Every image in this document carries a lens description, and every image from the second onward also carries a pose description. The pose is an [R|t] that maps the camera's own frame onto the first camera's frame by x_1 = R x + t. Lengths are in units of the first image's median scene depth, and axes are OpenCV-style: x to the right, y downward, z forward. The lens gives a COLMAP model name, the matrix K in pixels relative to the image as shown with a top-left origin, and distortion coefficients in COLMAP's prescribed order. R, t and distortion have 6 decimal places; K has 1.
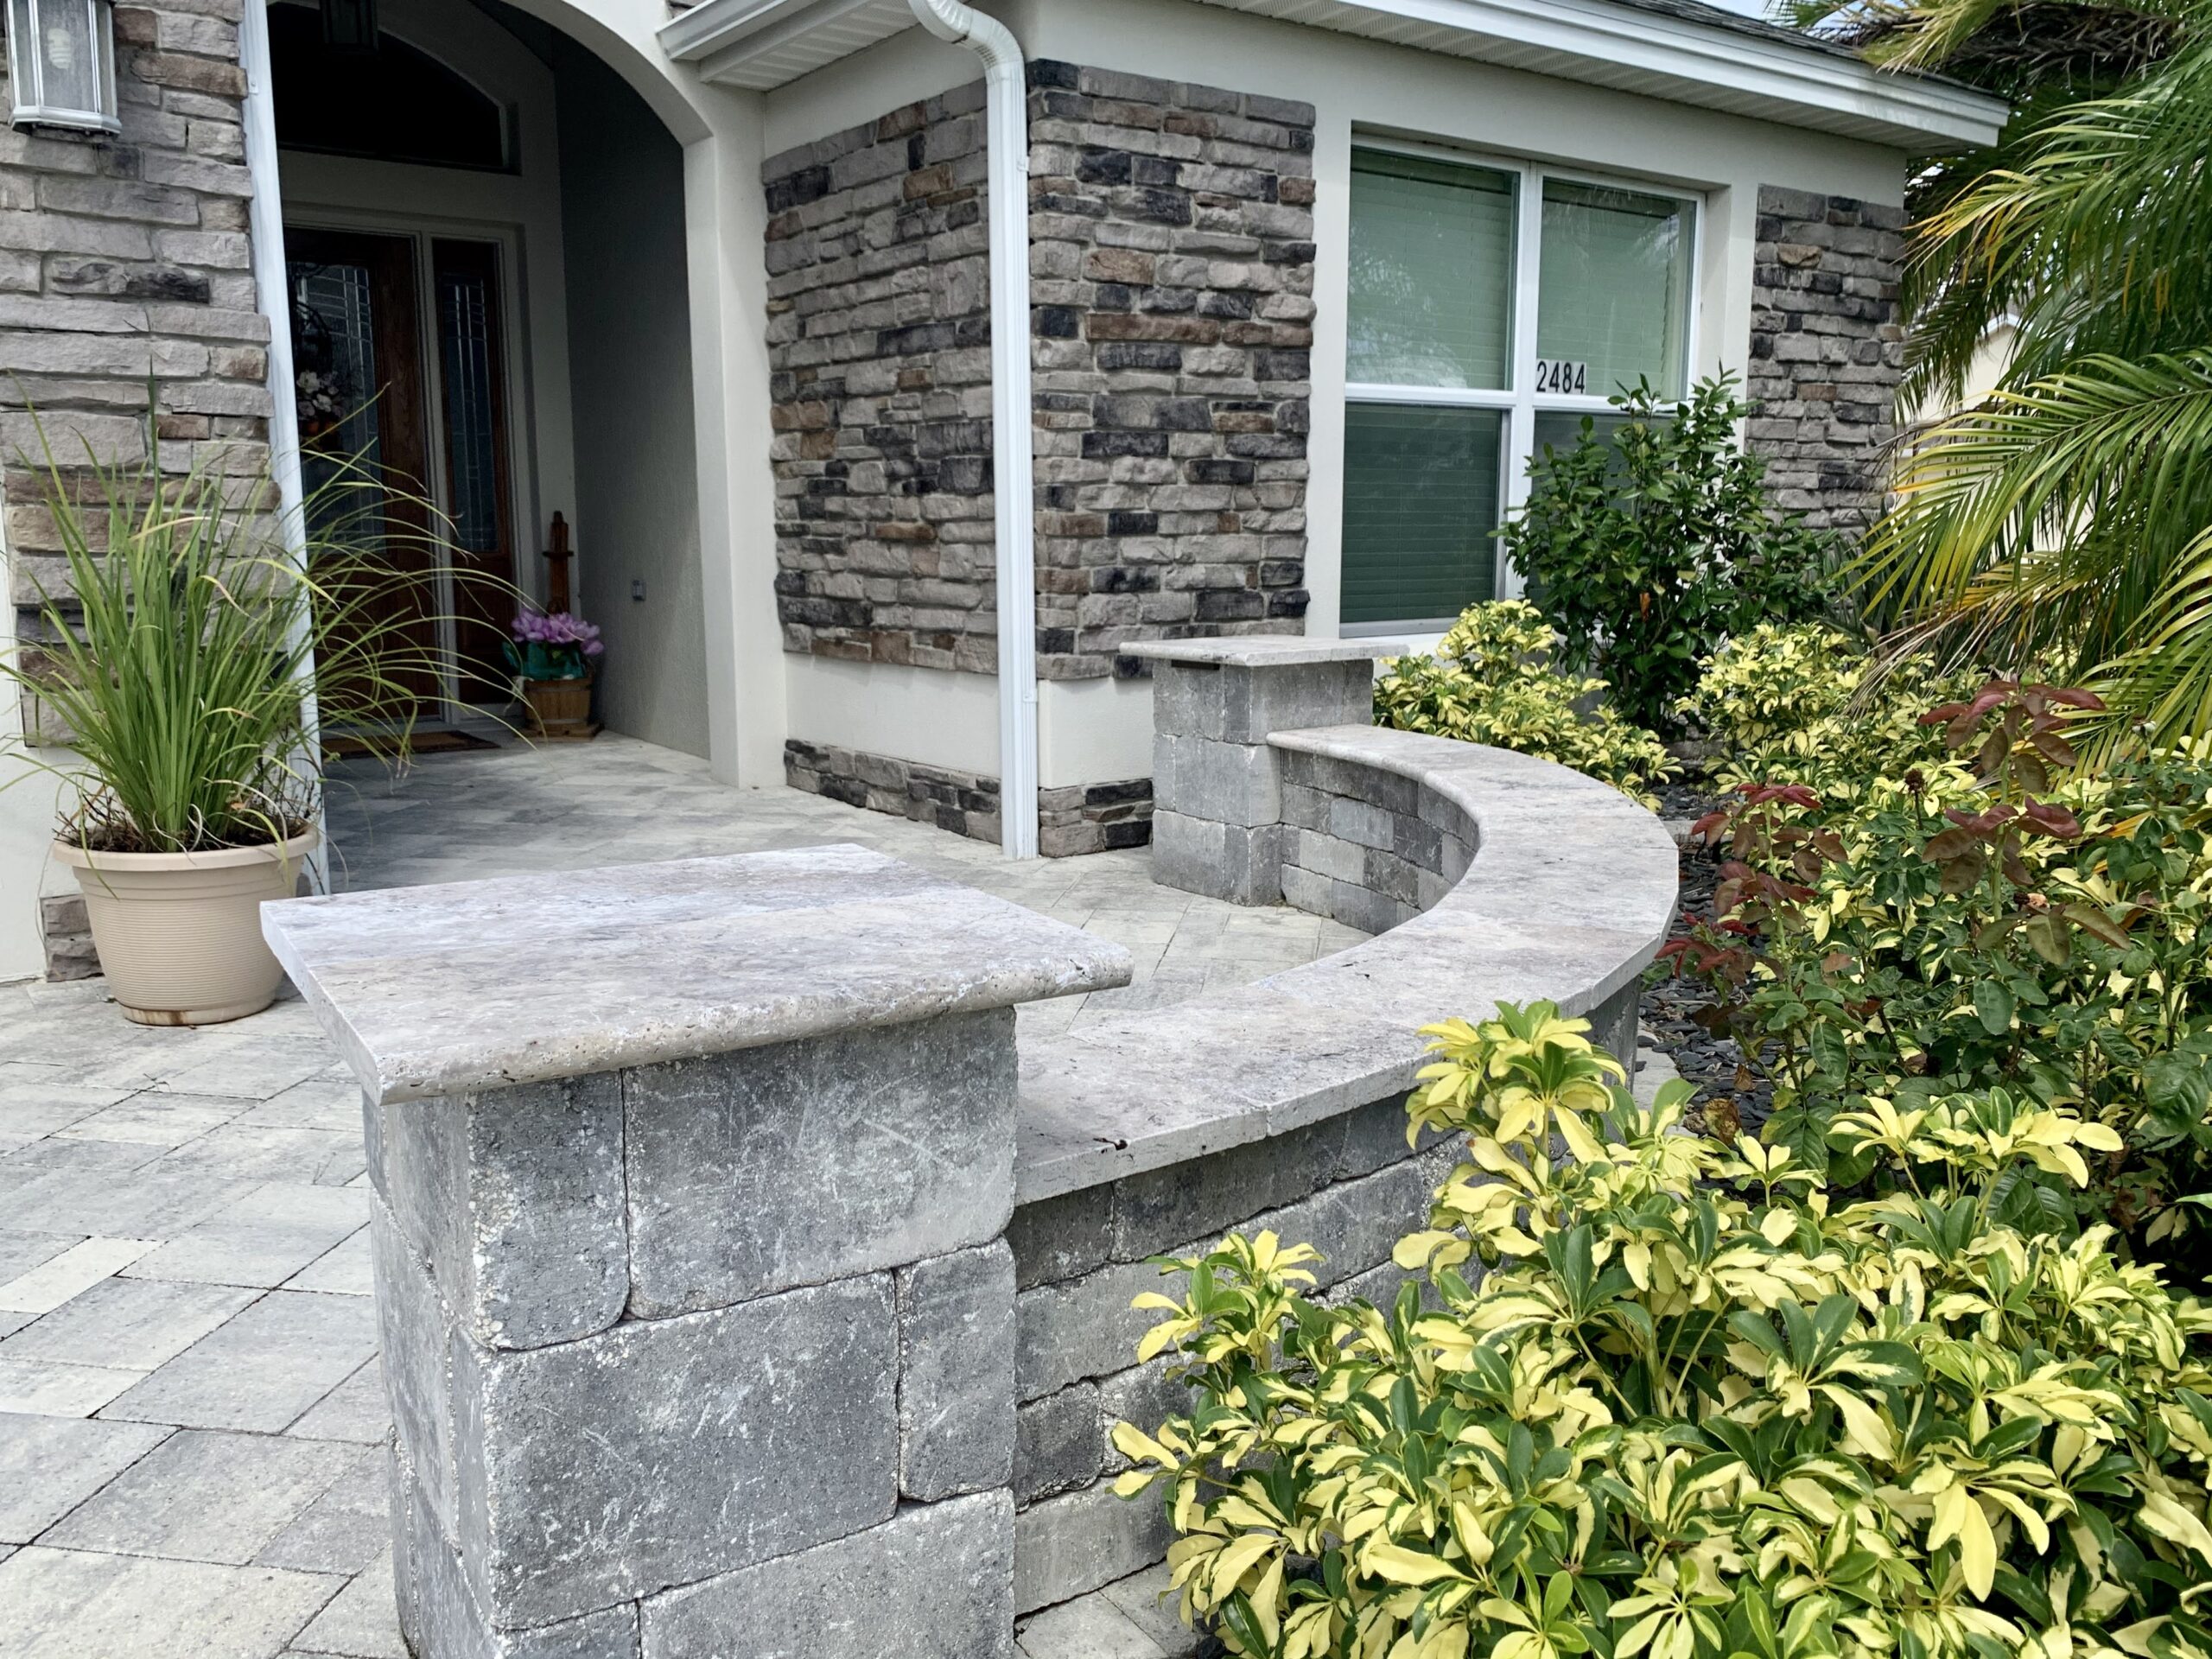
lens RADIAL K [[1793.6, 0, 1105.6], [0, 1793.6, 832.3], [0, 0, 1]] dist [-0.018985, 0.012075]
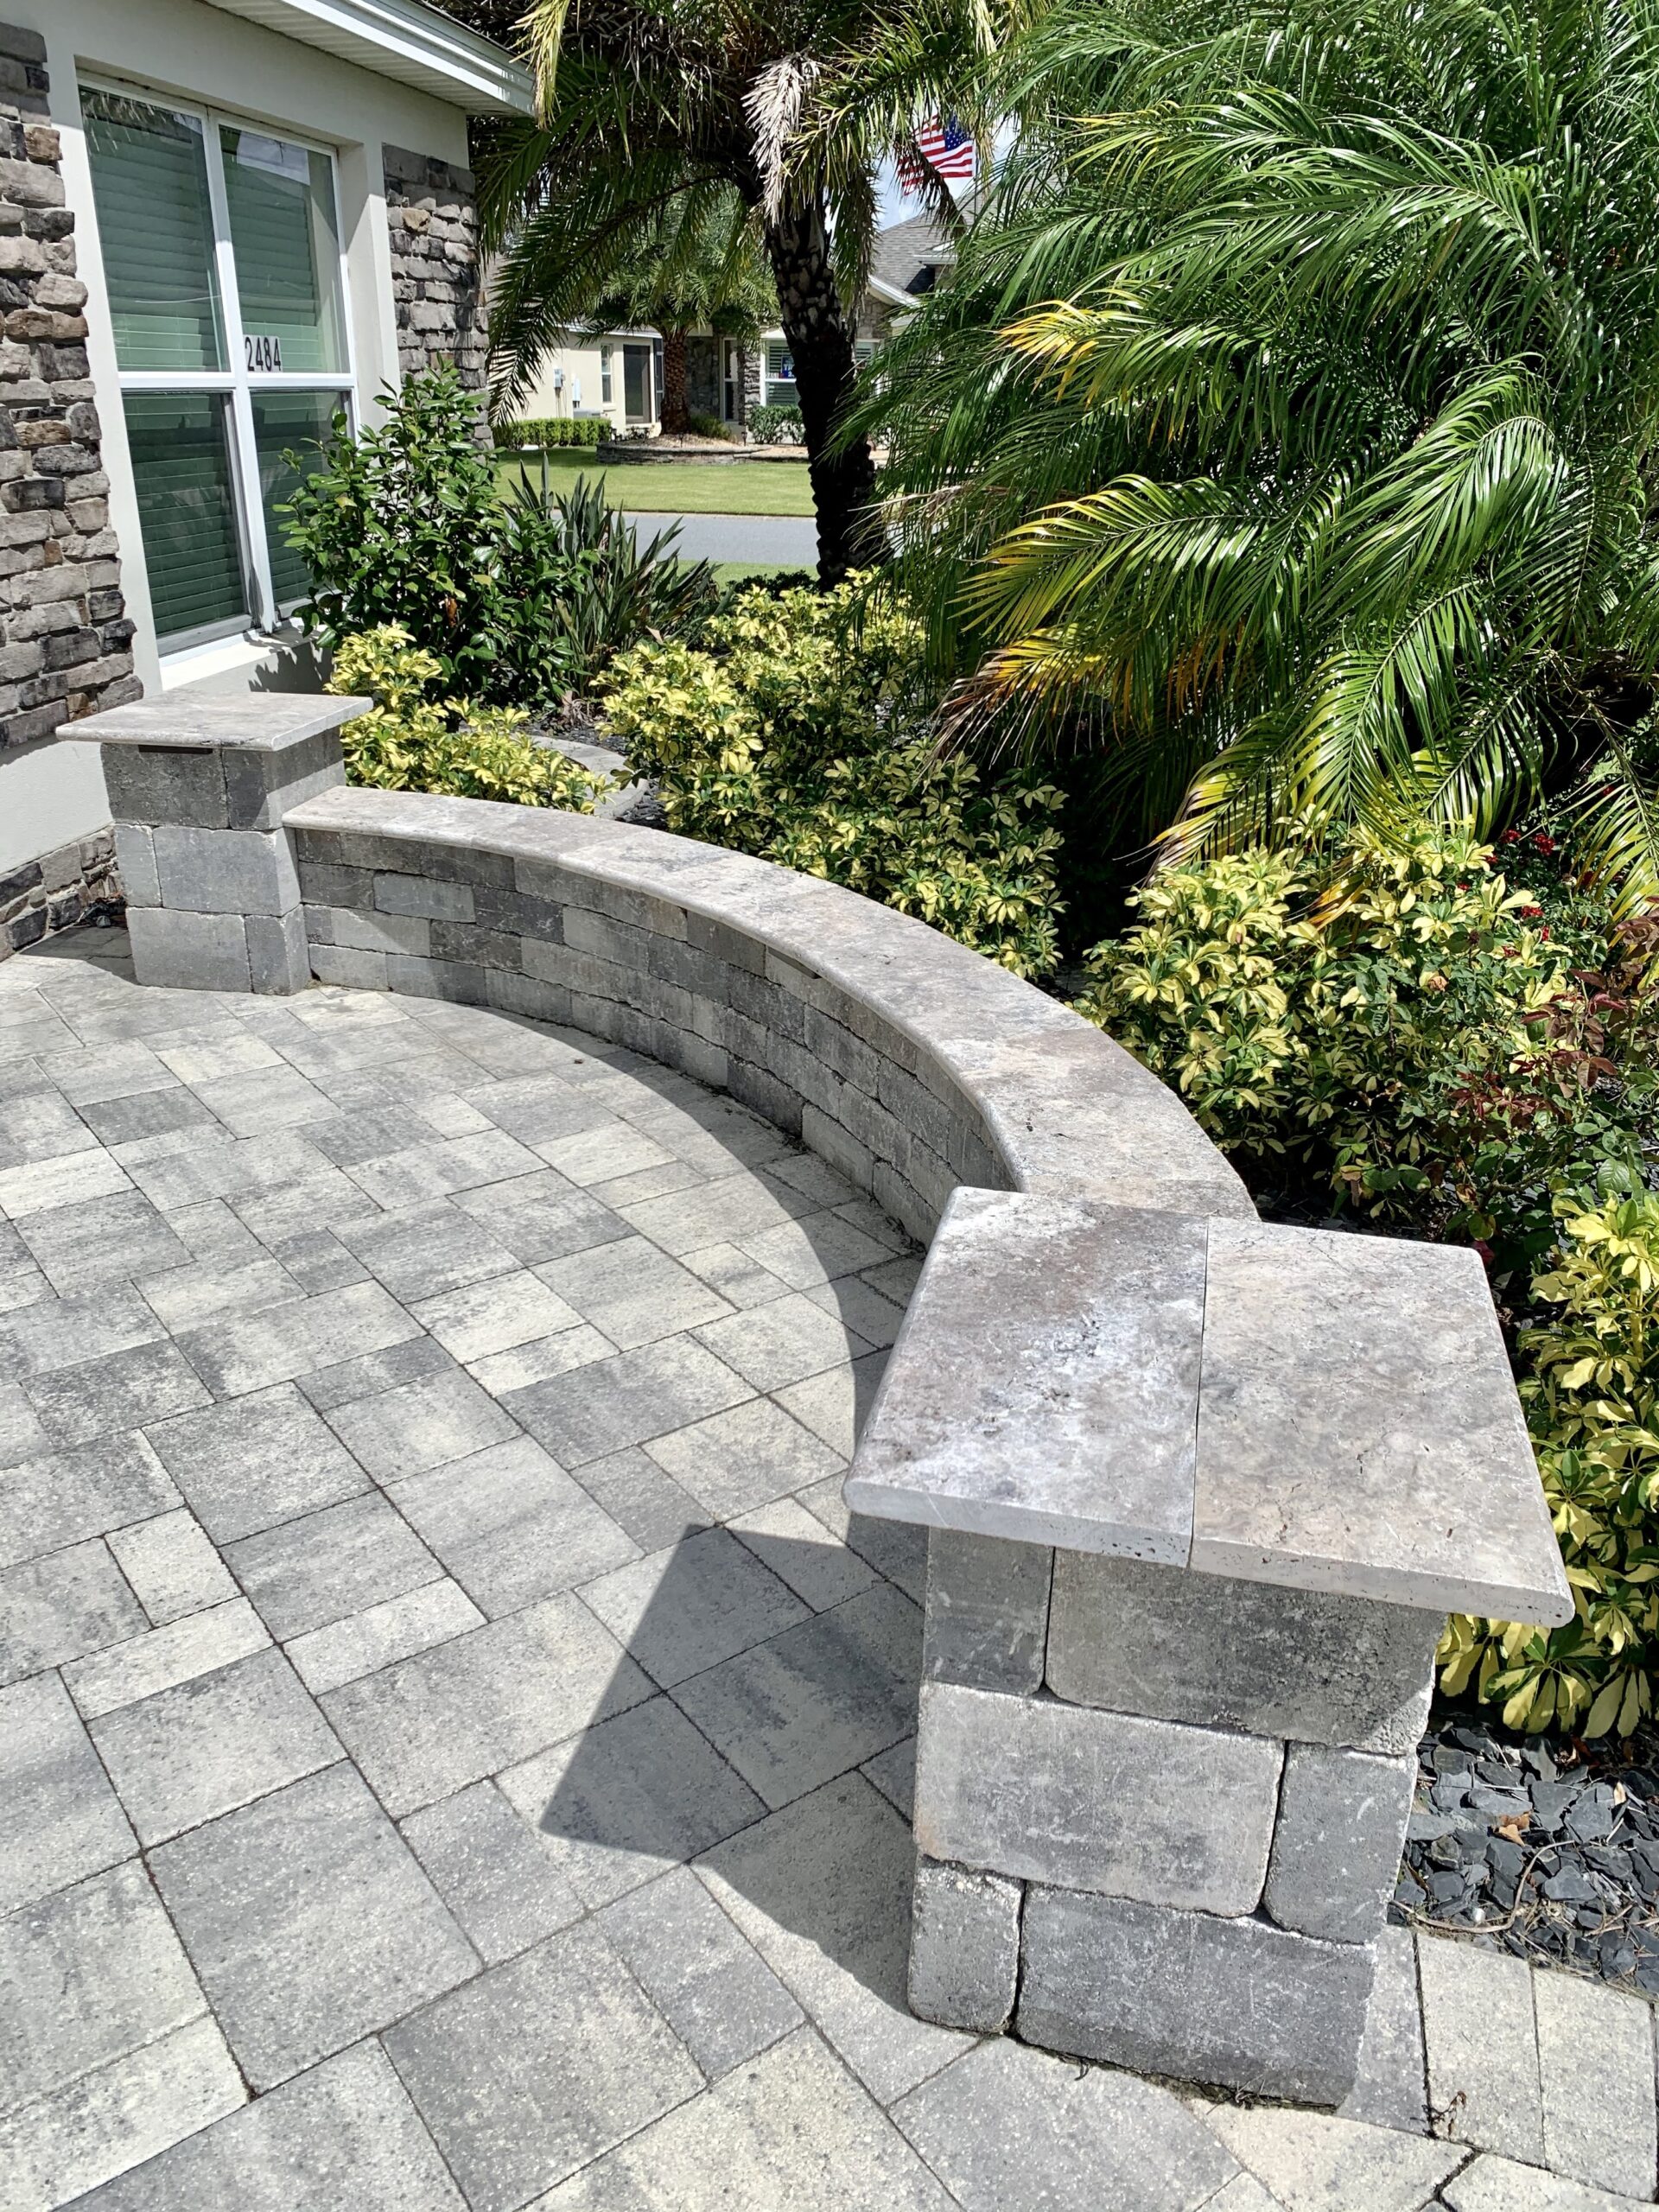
lens RADIAL K [[1678.7, 0, 829.9], [0, 1678.7, 1104.3], [0, 0, 1]] dist [-0.034479, 0.014828]
pose [[0.705472, -0.264128, 0.657683, -0.268173], [0.096343, 0.955088, 0.280223, -0.104686], [-0.702159, -0.134326, 0.699235, 0.119118]]
